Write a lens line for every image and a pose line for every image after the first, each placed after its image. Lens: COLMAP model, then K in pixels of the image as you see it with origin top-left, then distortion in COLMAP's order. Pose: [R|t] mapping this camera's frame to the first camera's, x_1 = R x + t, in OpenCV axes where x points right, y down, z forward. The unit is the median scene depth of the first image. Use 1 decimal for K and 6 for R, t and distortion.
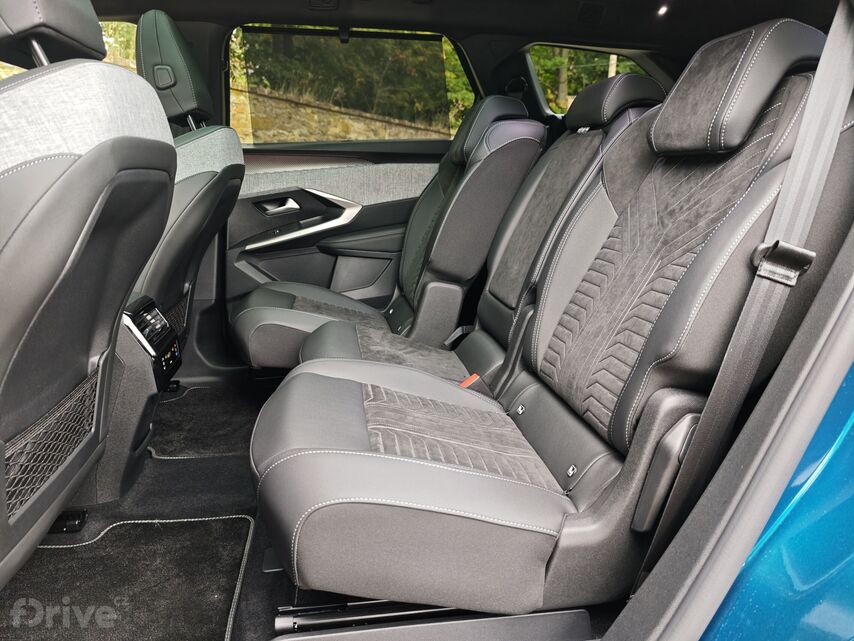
lens RADIAL K [[585.1, 0, 418.2], [0, 585.1, 318.0], [0, 0, 1]] dist [0.008481, -0.015488]
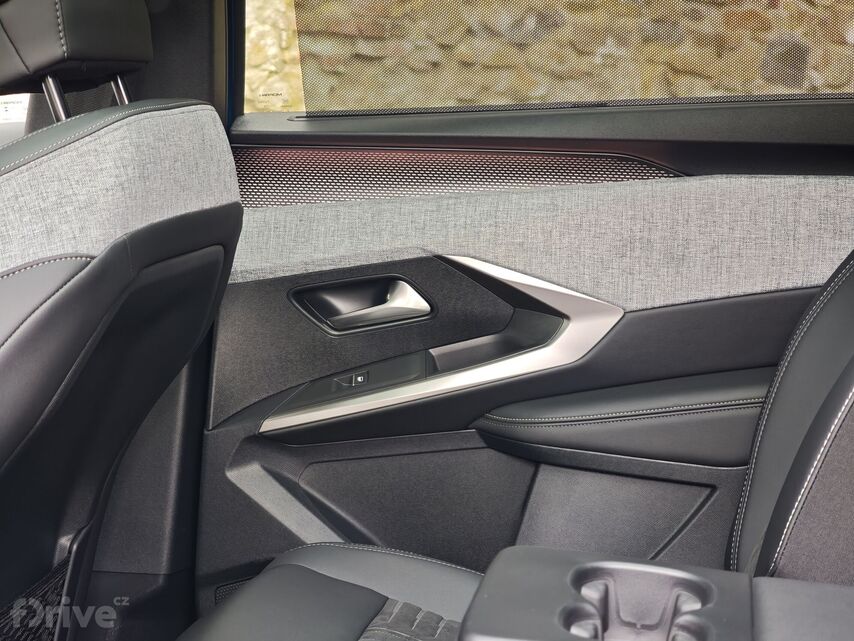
lens RADIAL K [[1727.7, 0, 426.0], [0, 1727.7, 323.0], [0, 0, 1]] dist [0.100855, 0.000000]
pose [[0.939151, 0.047576, -0.340193, 0.155321], [-0.078624, 0.993843, -0.078065, -0.139697], [0.334384, 0.100063, 0.937110, 0.143750]]
